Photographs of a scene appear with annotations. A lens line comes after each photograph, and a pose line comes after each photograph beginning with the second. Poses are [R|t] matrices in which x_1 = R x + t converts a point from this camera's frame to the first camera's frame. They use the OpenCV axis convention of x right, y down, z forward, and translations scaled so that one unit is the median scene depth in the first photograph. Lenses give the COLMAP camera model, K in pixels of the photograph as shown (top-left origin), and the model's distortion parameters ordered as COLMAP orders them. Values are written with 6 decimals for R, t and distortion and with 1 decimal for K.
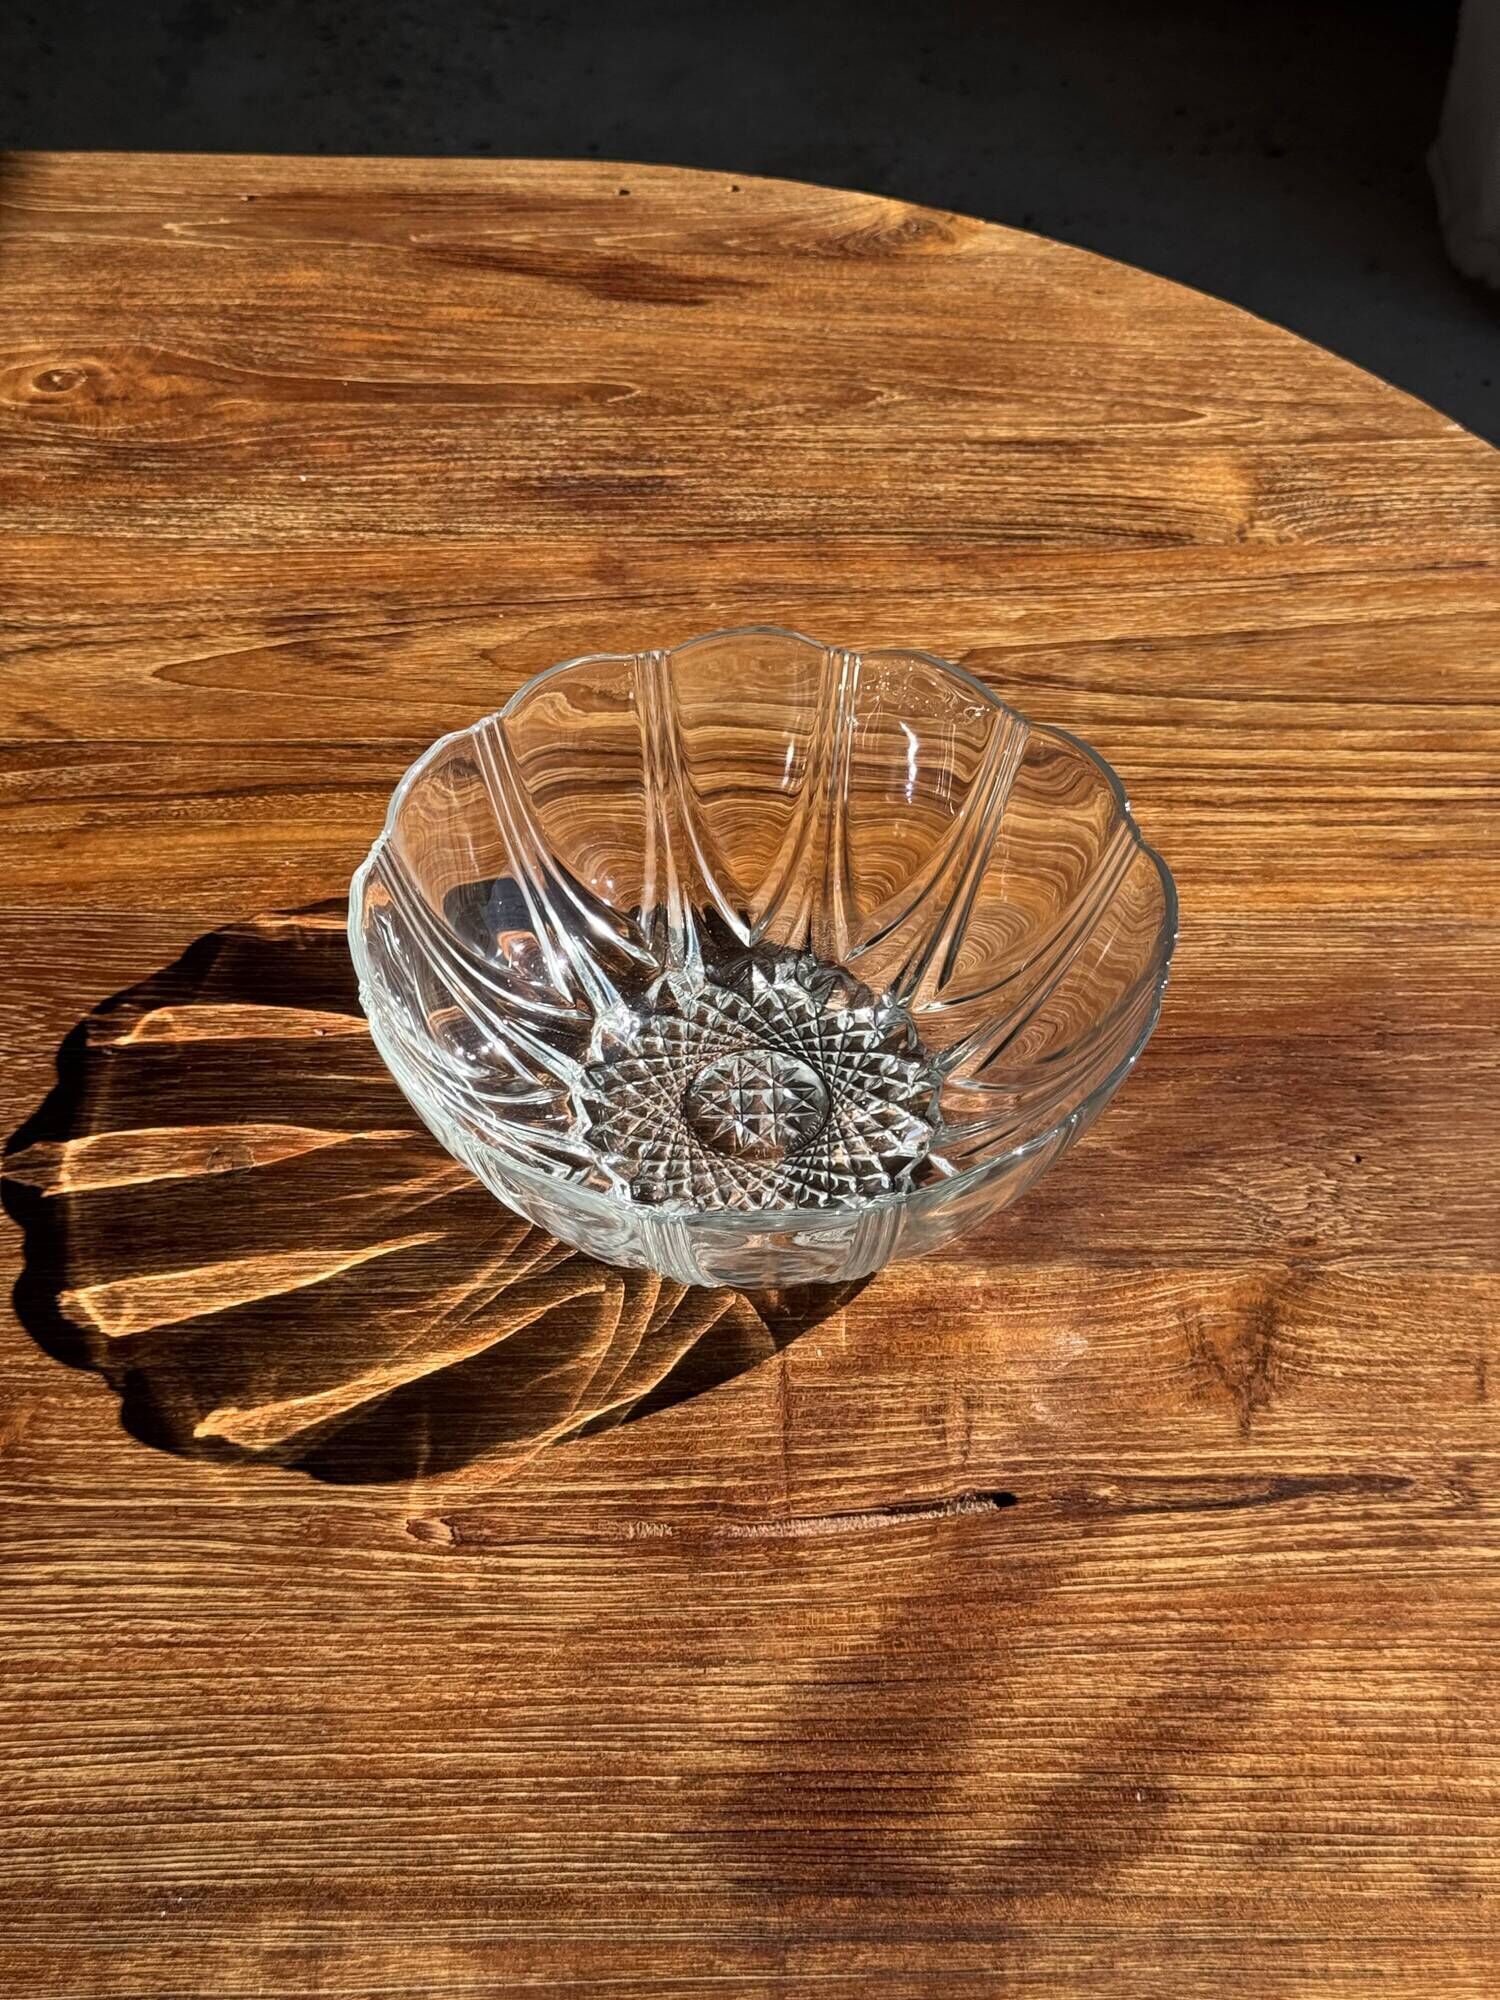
lens RADIAL K [[2790.6, 0, 731.1], [0, 2790.6, 963.0], [0, 0, 1]] dist [0.109031, 0.000000]
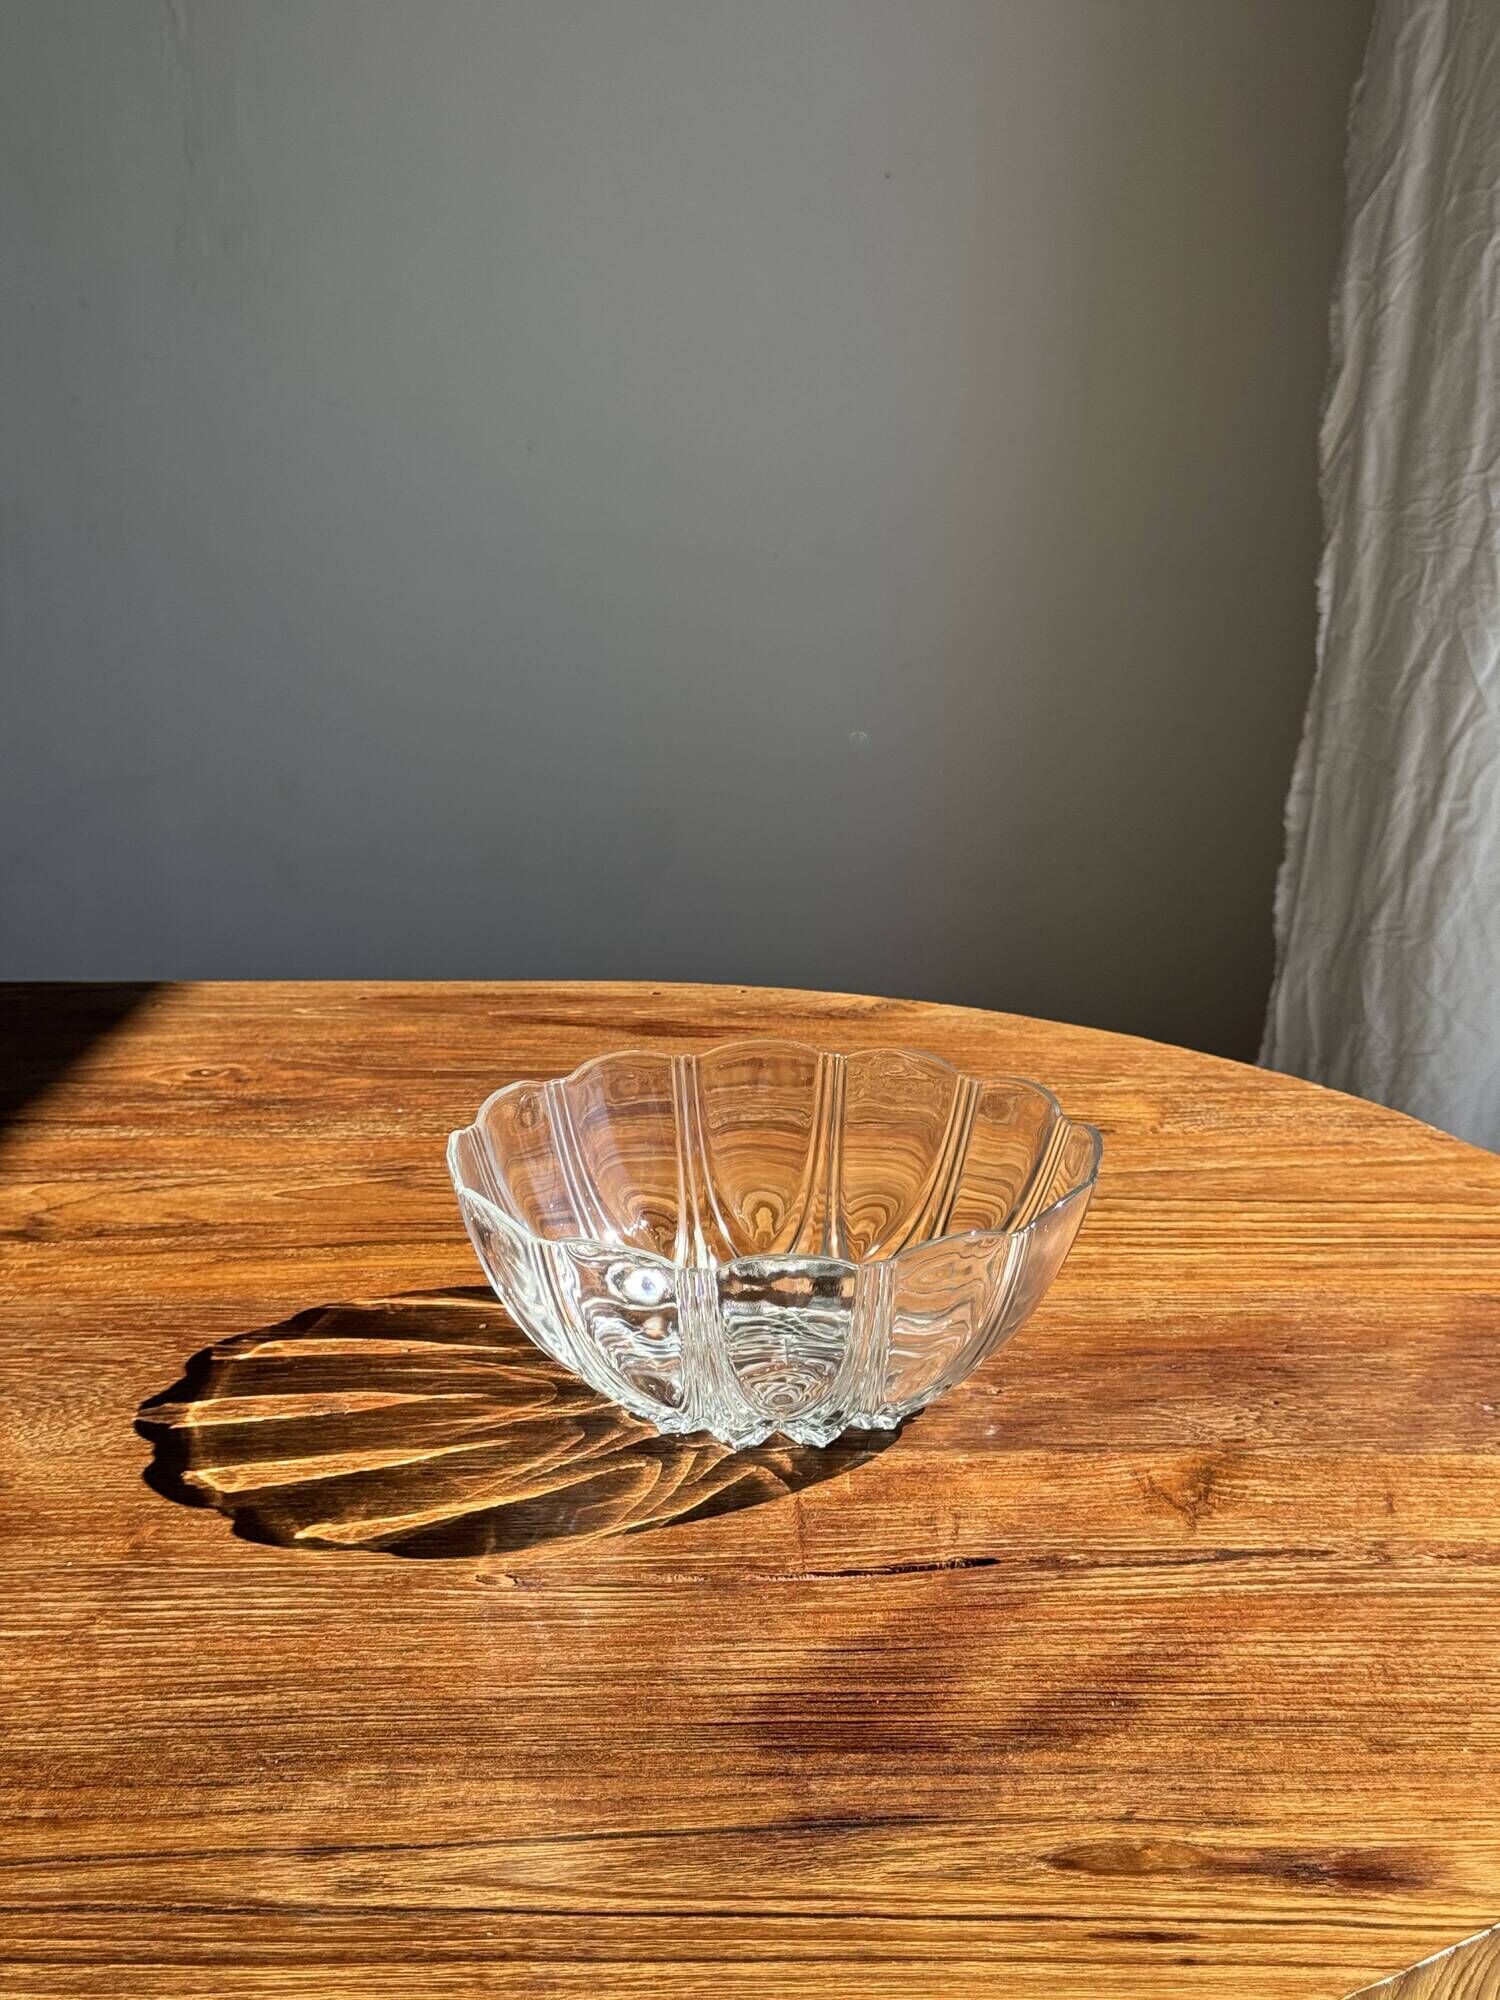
lens RADIAL K [[2790.6, 0, 744.2], [0, 2790.6, 977.7], [0, 0, 1]] dist [0.109031, 0.000000]
pose [[0.999958, -0.004818, 0.007756, -0.011903], [0.008188, 0.848986, -0.528352, 0.586353], [-0.004039, 0.528393, 0.848990, -0.115829]]
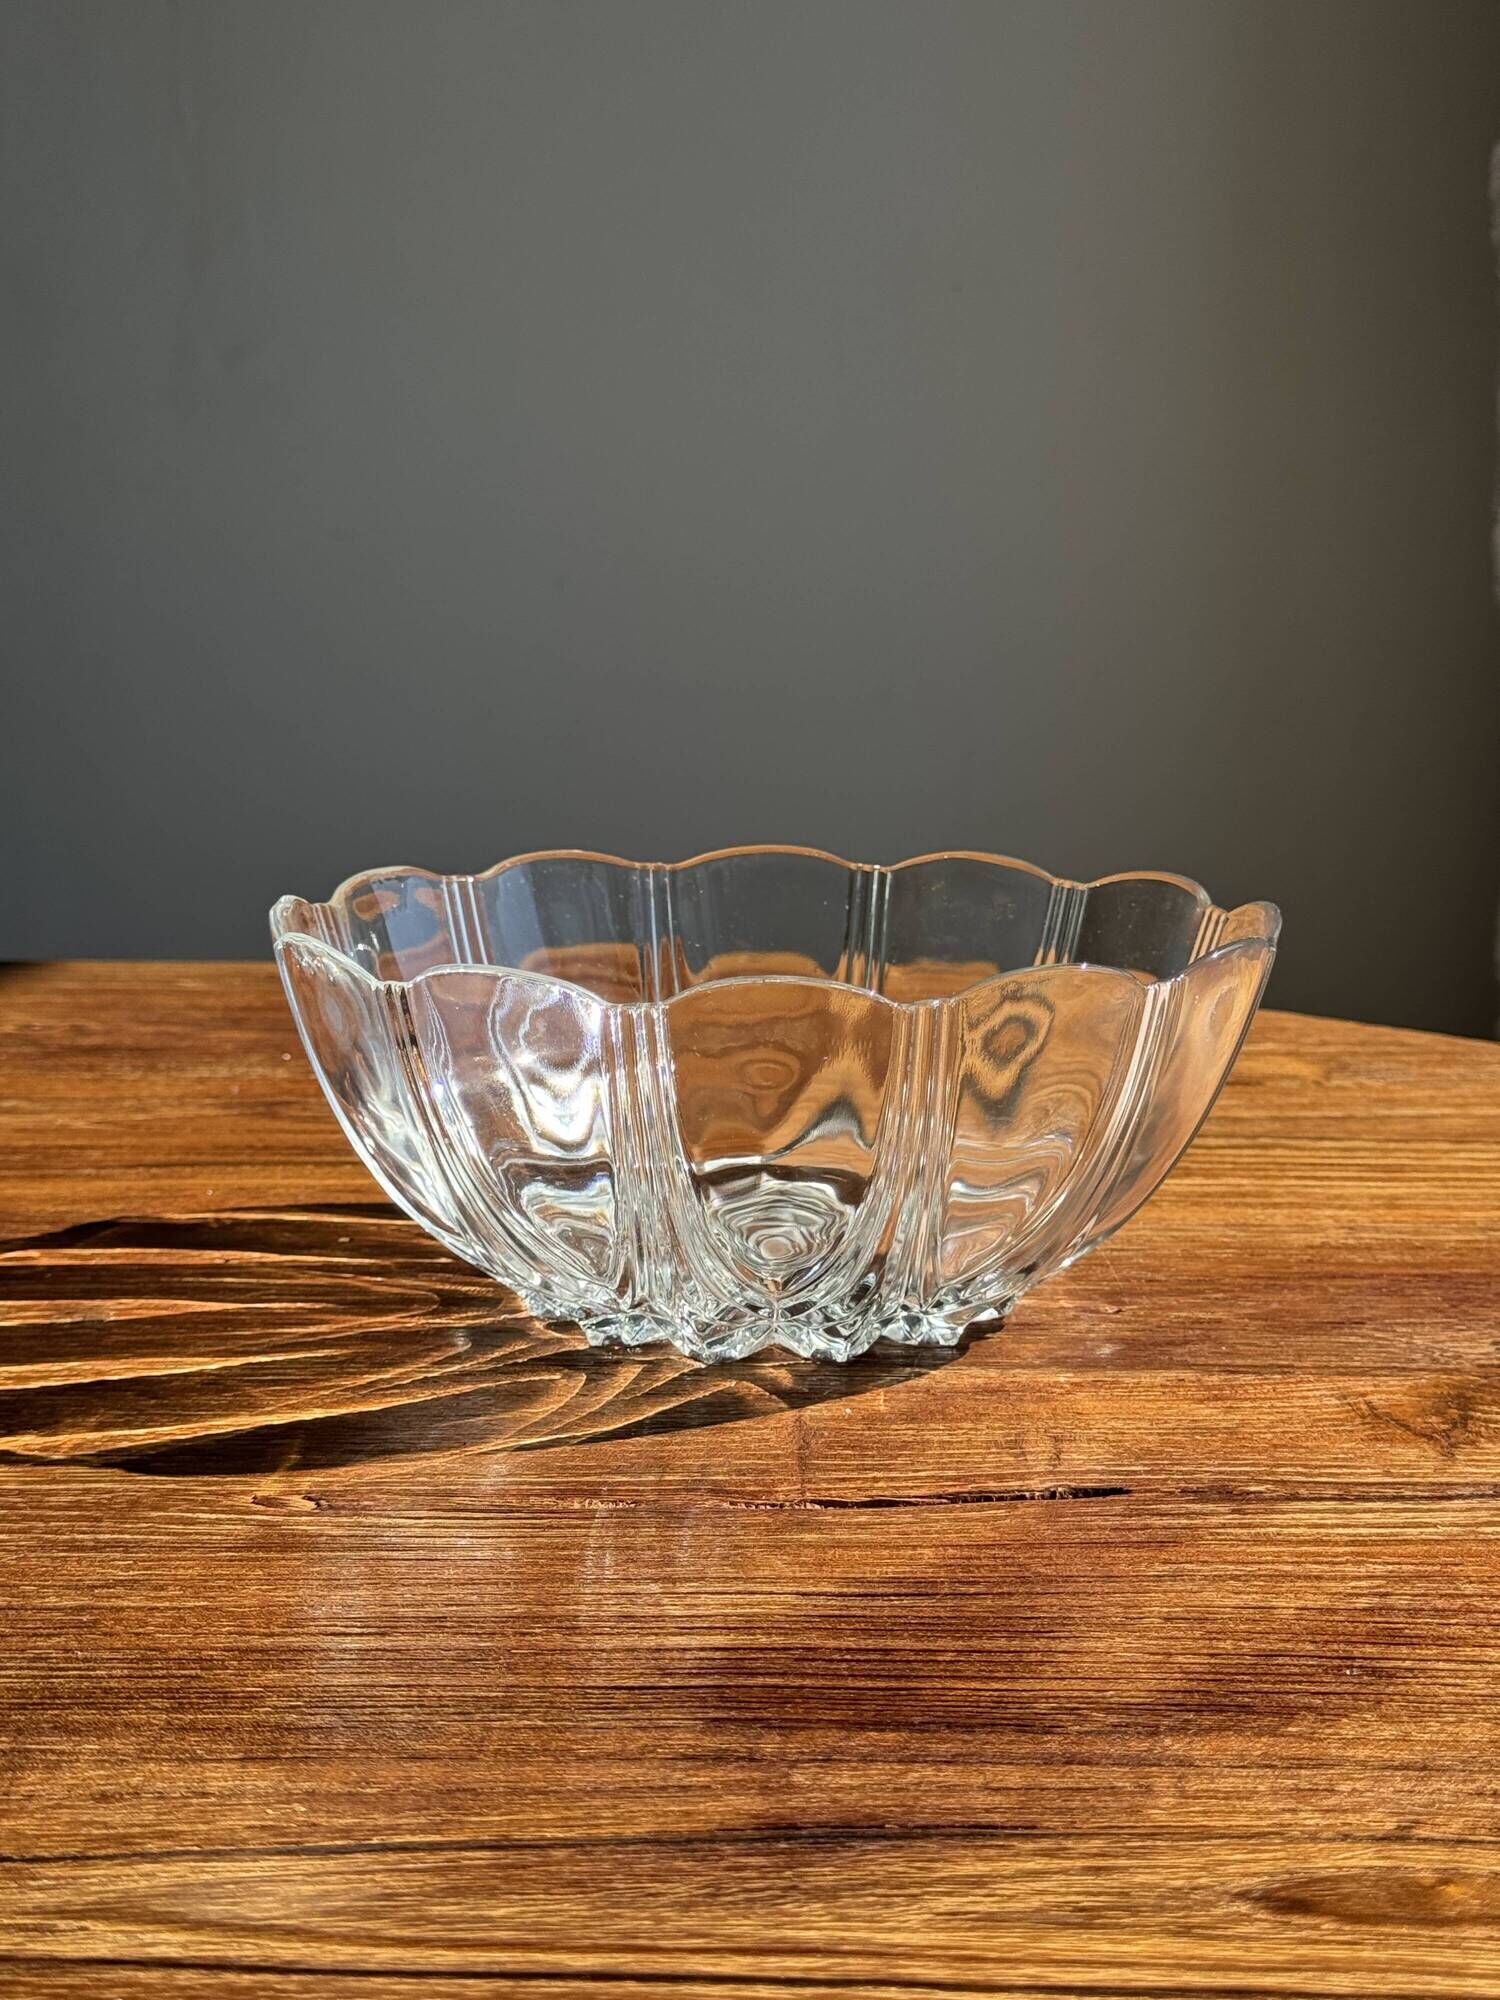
lens RADIAL K [[2790.6, 0, 760.7], [0, 2790.6, 1072.2], [0, 0, 1]] dist [0.109031, 0.000000]
pose [[0.999921, 0.007926, -0.009709, 0.015395], [-0.012194, 0.794109, -0.607653, 0.520133], [0.002894, 0.607723, 0.794143, 0.373632]]
